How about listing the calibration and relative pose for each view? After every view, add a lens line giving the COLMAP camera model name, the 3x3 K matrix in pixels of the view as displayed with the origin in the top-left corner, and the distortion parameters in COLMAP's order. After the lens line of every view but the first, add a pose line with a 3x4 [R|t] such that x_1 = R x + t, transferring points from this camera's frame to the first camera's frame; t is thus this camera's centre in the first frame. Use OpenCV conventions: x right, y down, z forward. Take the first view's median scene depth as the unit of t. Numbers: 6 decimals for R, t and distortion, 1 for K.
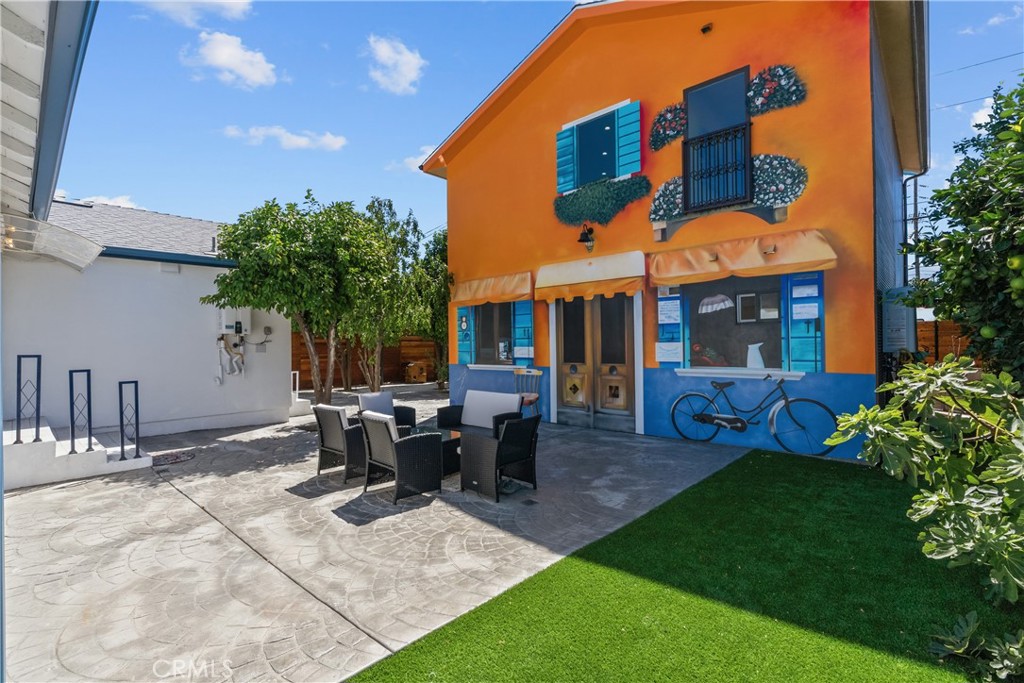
lens RADIAL K [[459.8, 0, 512.0], [0, 459.8, 341.5], [0, 0, 1]] dist [0.000601, 0.000027]
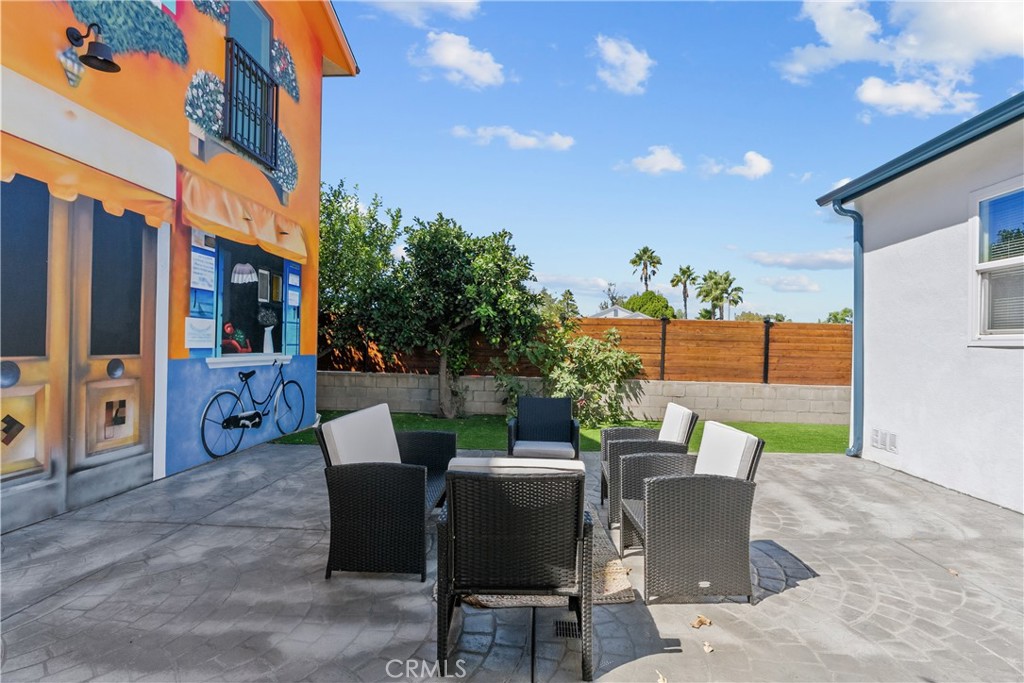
lens RADIAL K [[509.2, 0, 512.0], [0, 509.2, 341.5], [0, 0, 1]] dist [-0.003518, -0.000704]
pose [[-0.634356, 0.011005, 0.772963, -0.486269], [-0.011729, 0.999647, -0.023859, 0.046137], [-0.772952, -0.024201, -0.634002, 1.104148]]
